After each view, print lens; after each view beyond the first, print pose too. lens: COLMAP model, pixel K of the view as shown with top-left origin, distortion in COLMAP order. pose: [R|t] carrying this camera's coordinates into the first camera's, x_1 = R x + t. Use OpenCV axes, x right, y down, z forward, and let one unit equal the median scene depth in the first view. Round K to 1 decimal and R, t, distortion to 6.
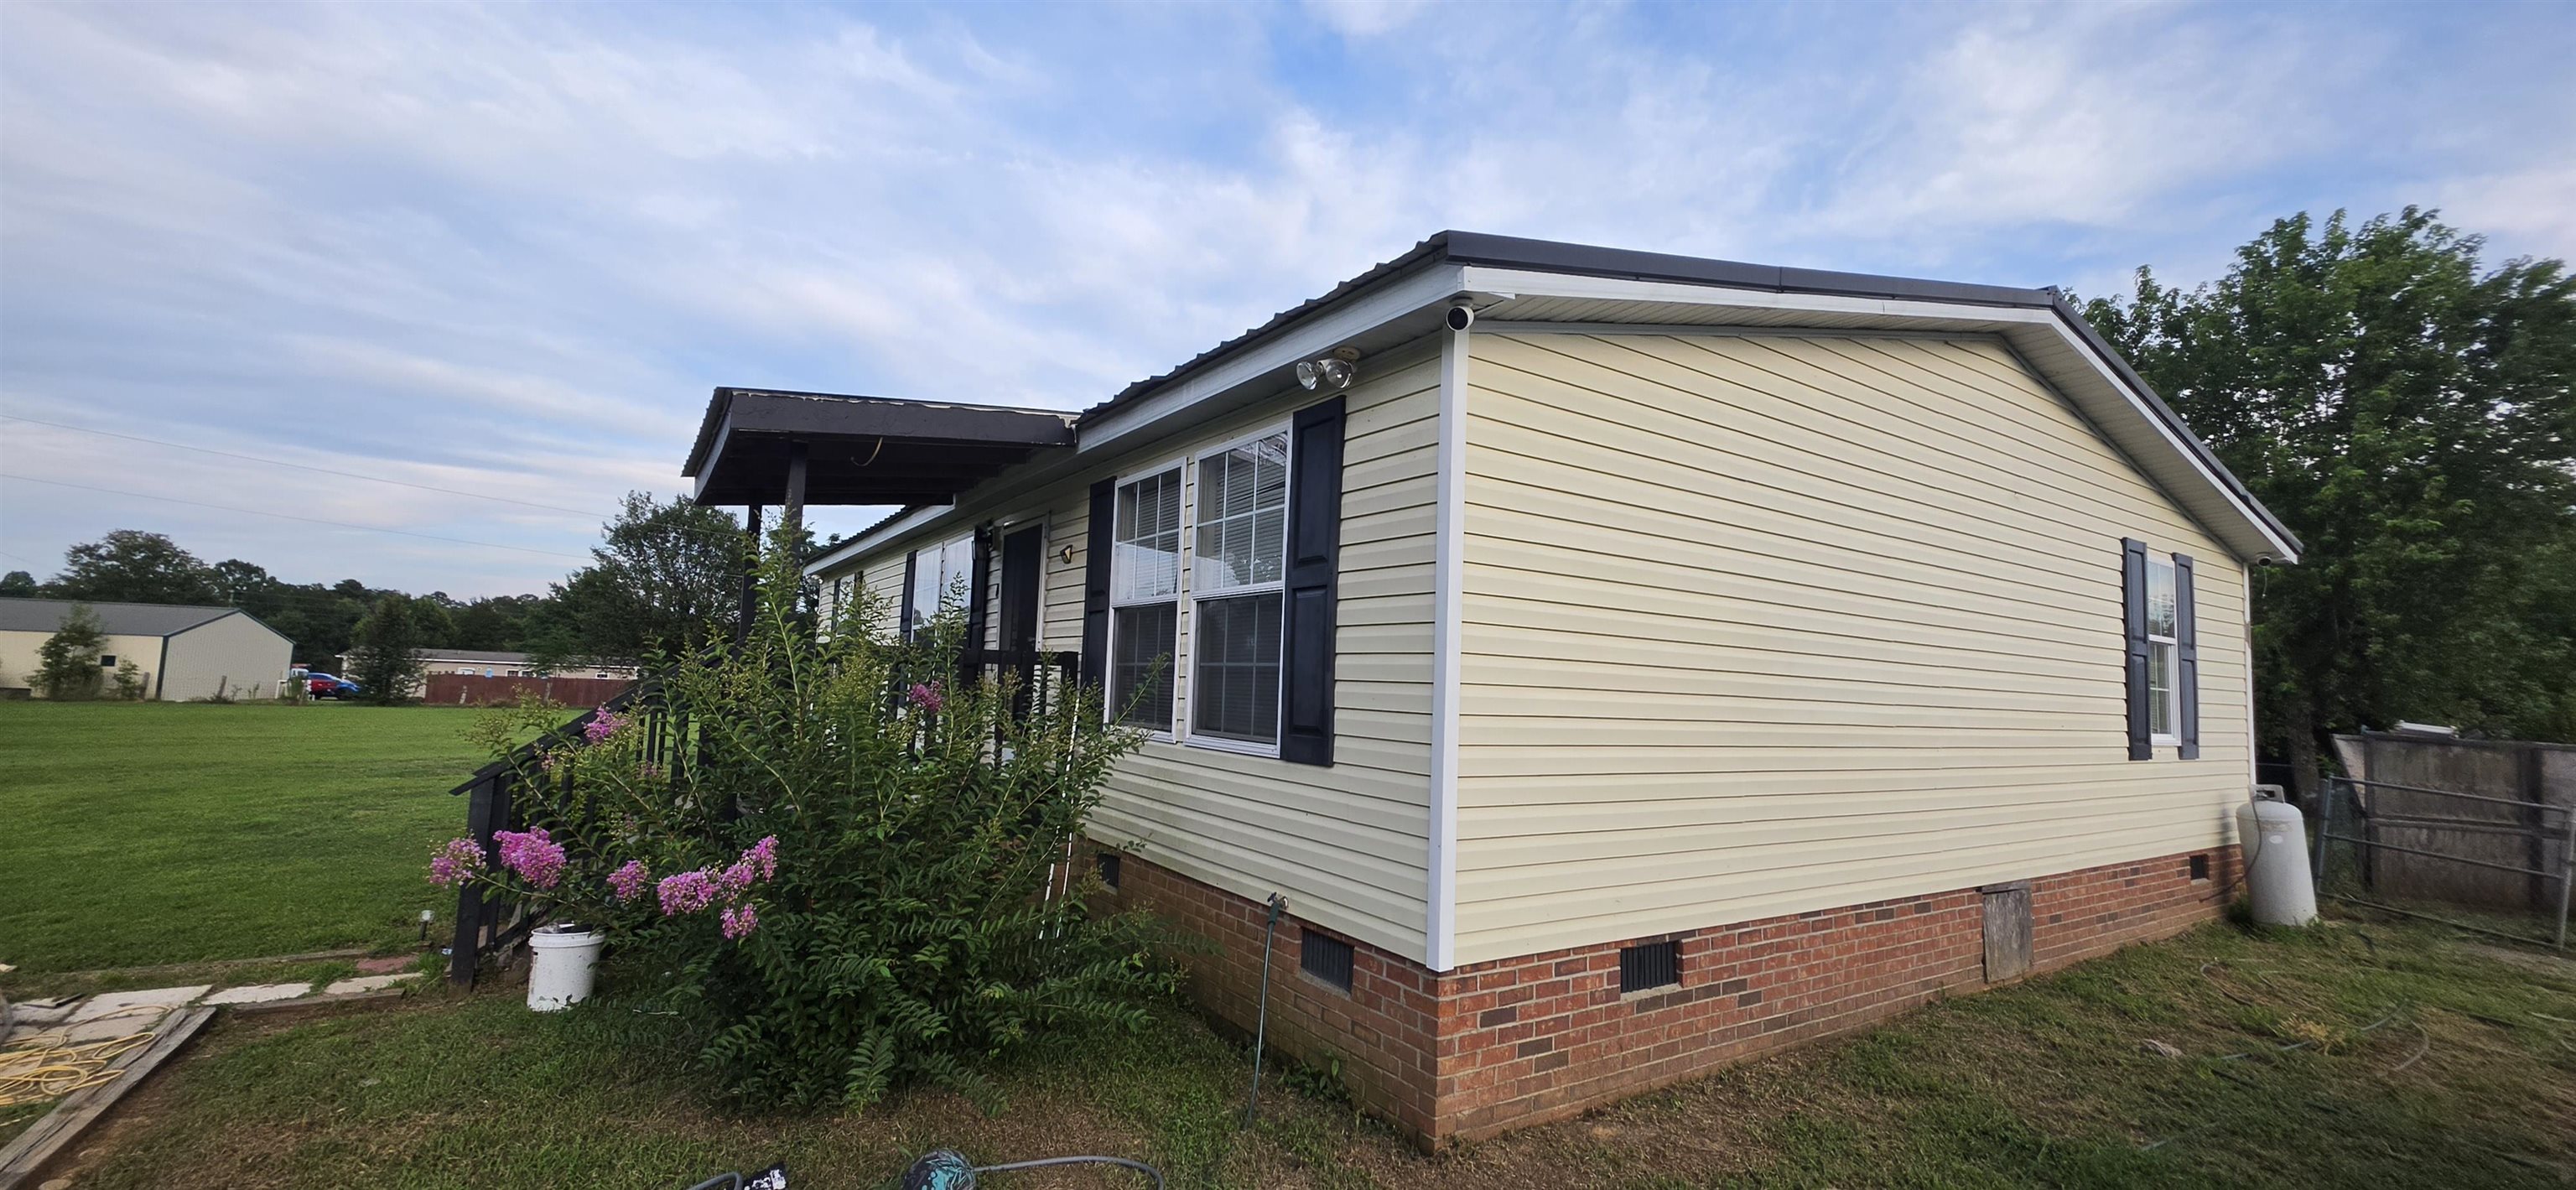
lens RADIAL K [[1032.1, 0, 1271.0], [0, 1032.1, 593.9], [0, 0, 1]] dist [-0.006656, -0.000263]
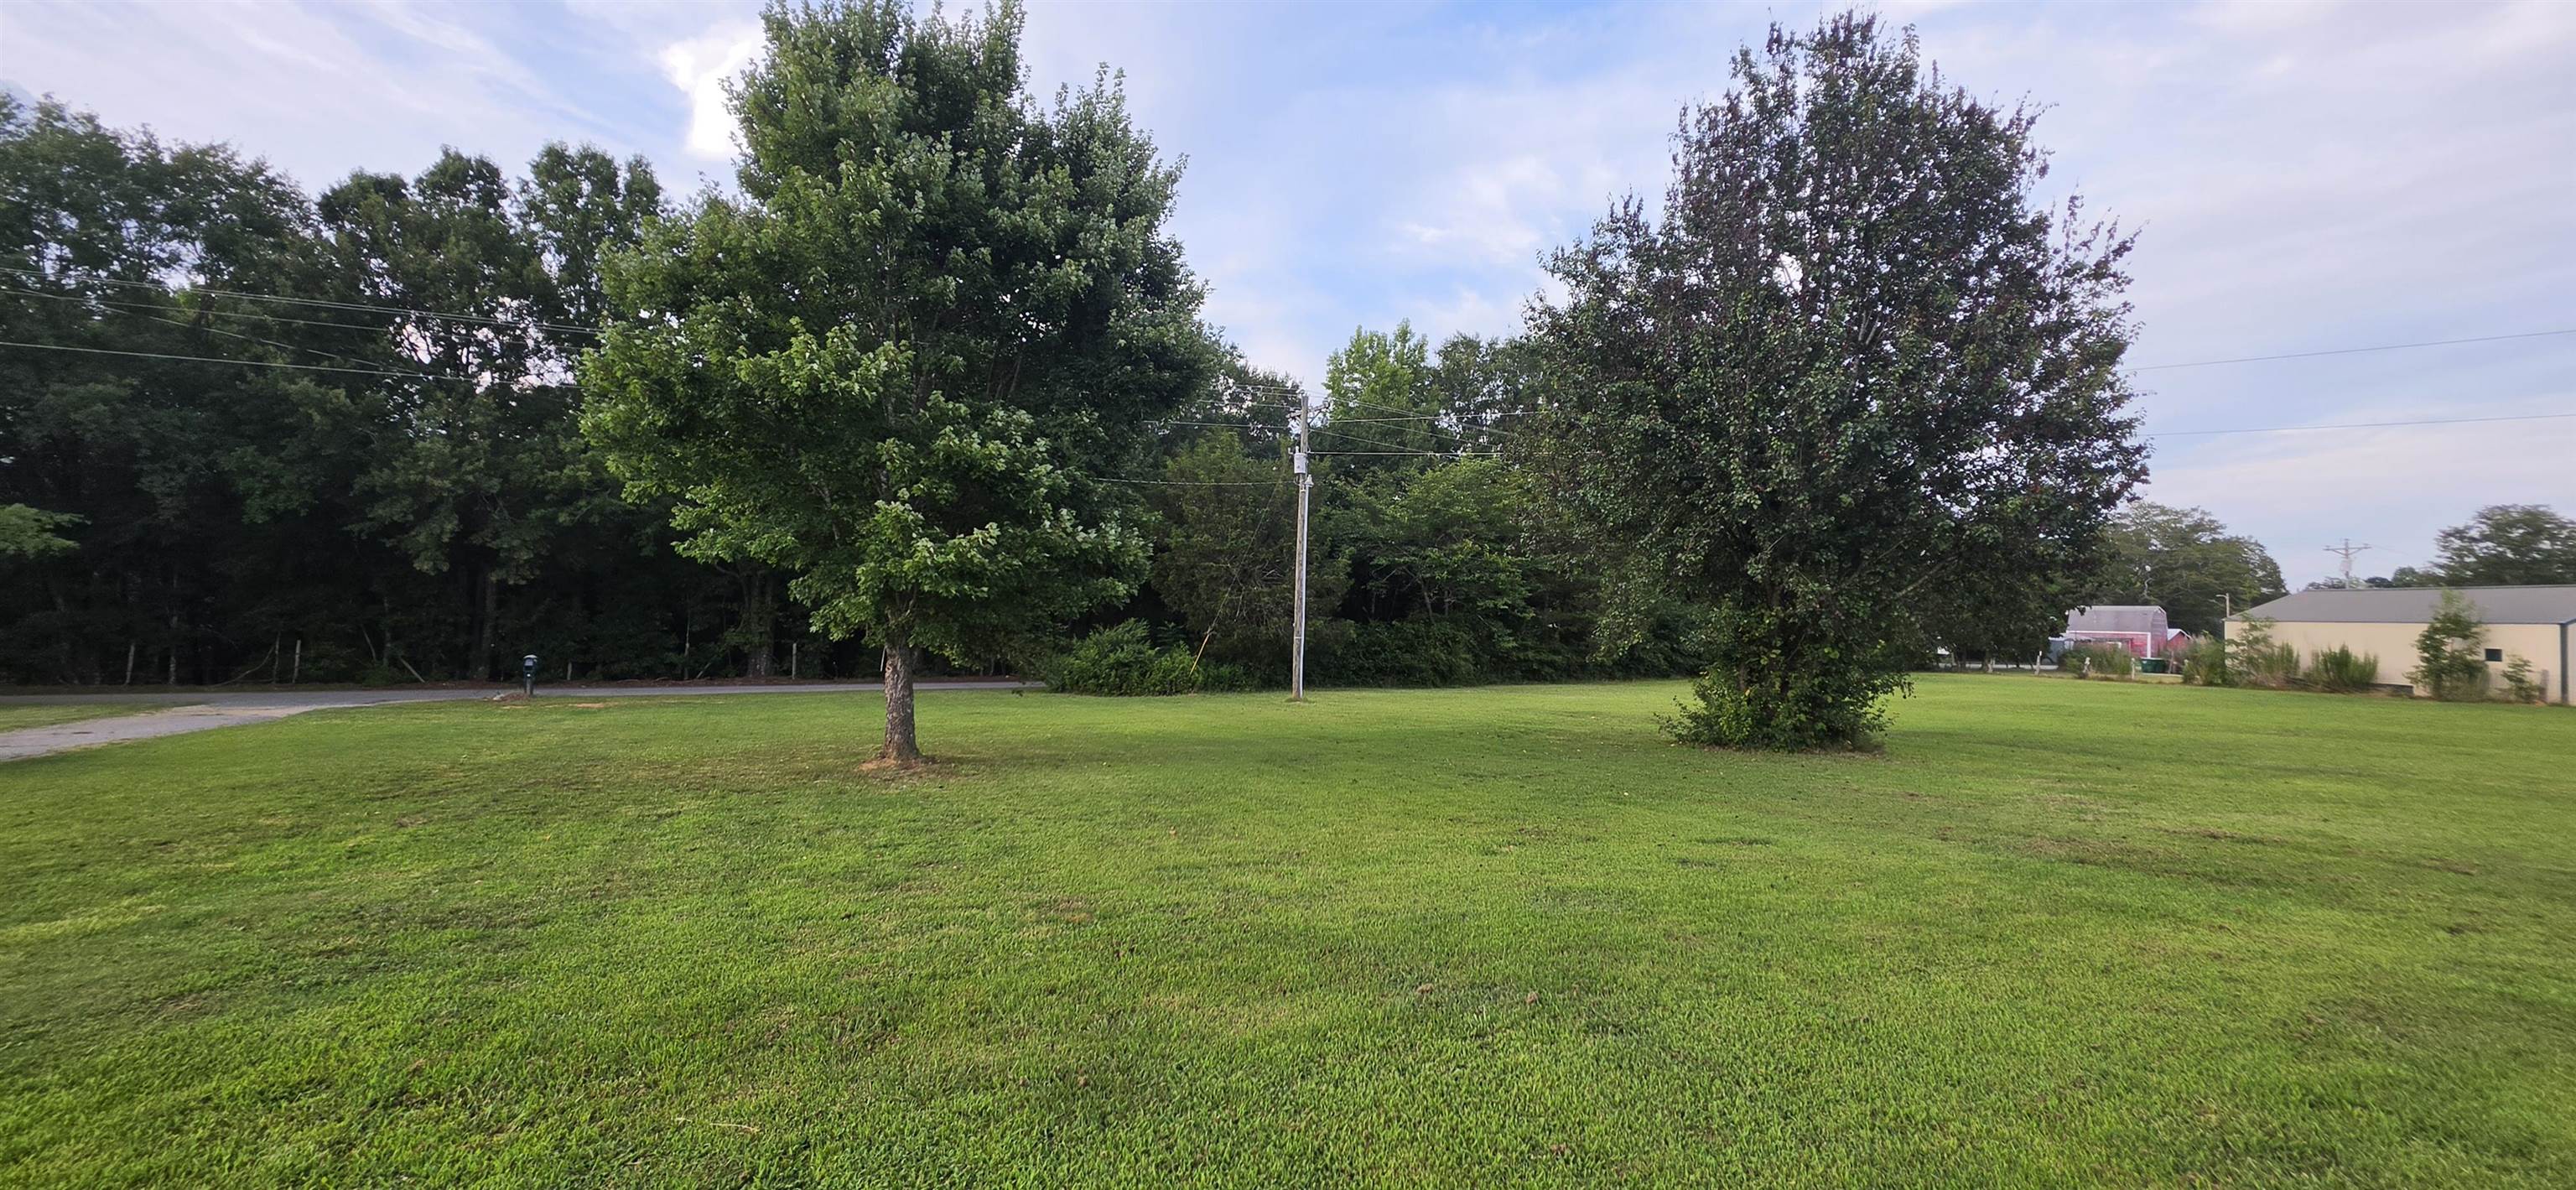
lens RADIAL K [[1032.1, 0, 1281.8], [0, 1032.1, 595.3], [0, 0, 1]] dist [-0.006656, -0.000263]
pose [[-0.151497, -0.061948, -0.986515, -0.155982], [0.073403, 0.994574, -0.073726, 0.005551], [0.985729, -0.083582, -0.146128, 0.146559]]
